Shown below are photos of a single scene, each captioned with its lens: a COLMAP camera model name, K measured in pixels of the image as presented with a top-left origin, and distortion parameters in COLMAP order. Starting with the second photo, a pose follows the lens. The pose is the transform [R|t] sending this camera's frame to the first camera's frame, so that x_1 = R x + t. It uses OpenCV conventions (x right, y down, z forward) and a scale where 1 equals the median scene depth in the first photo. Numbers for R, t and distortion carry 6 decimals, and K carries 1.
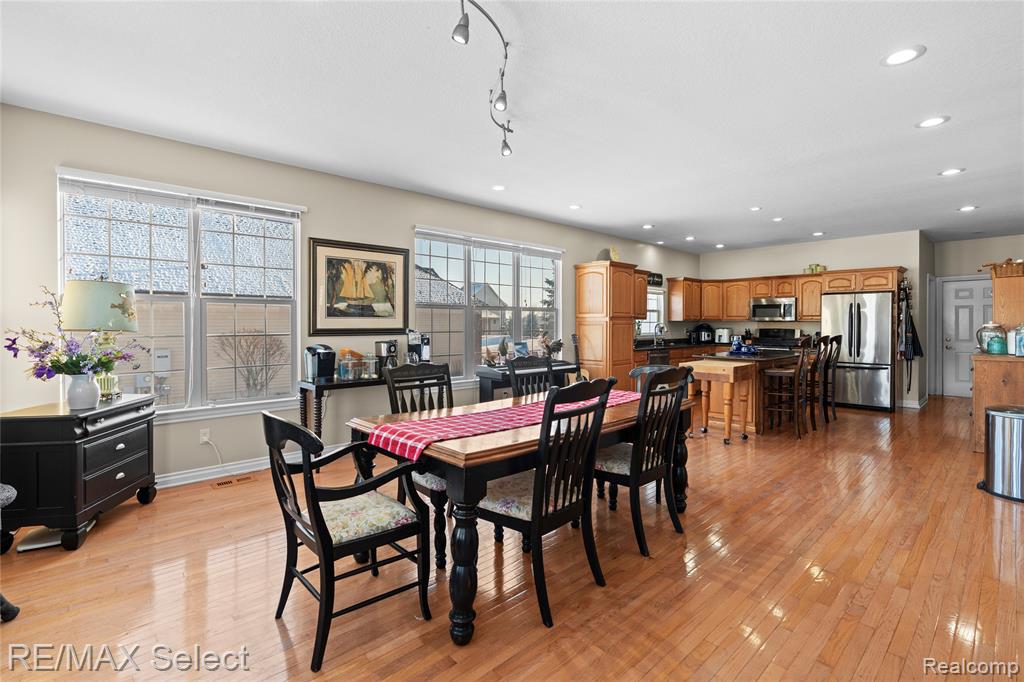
lens RADIAL K [[463.3, 0, 517.7], [0, 463.3, 327.2], [0, 0, 1]] dist [-0.009489, 0.001074]
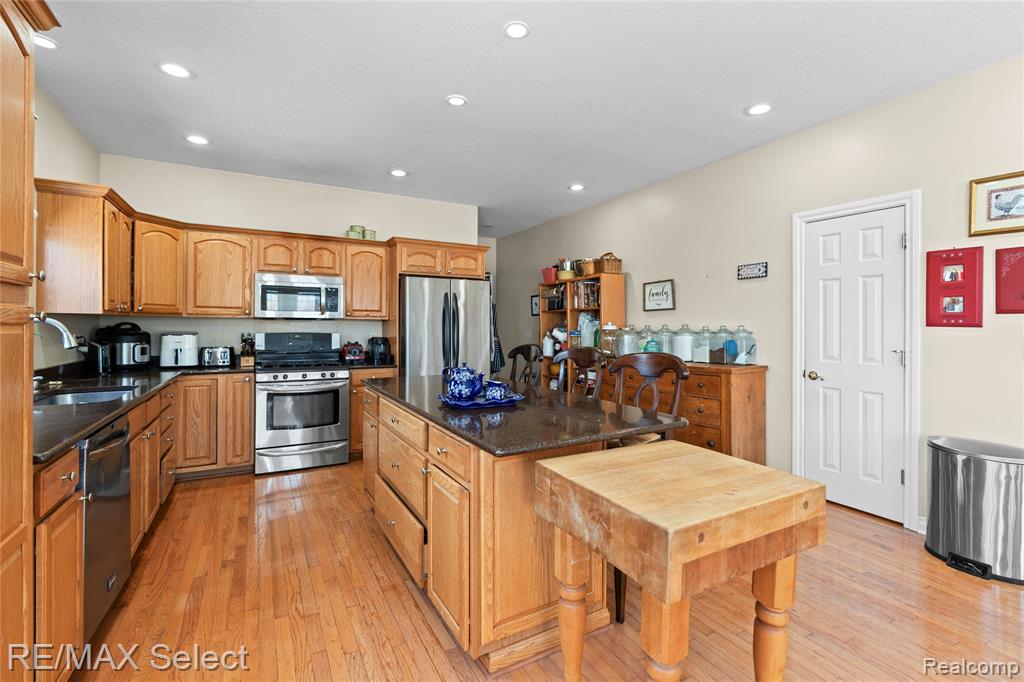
lens RADIAL K [[463.3, 0, 517.7], [0, 463.3, 327.2], [0, 0, 1]] dist [-0.009489, 0.001074]
pose [[0.234474, 0.002668, 0.972119, 0.092430], [0.002934, 0.999990, -0.003452, -0.001098], [-0.972118, 0.003661, 0.234464, 0.591130]]
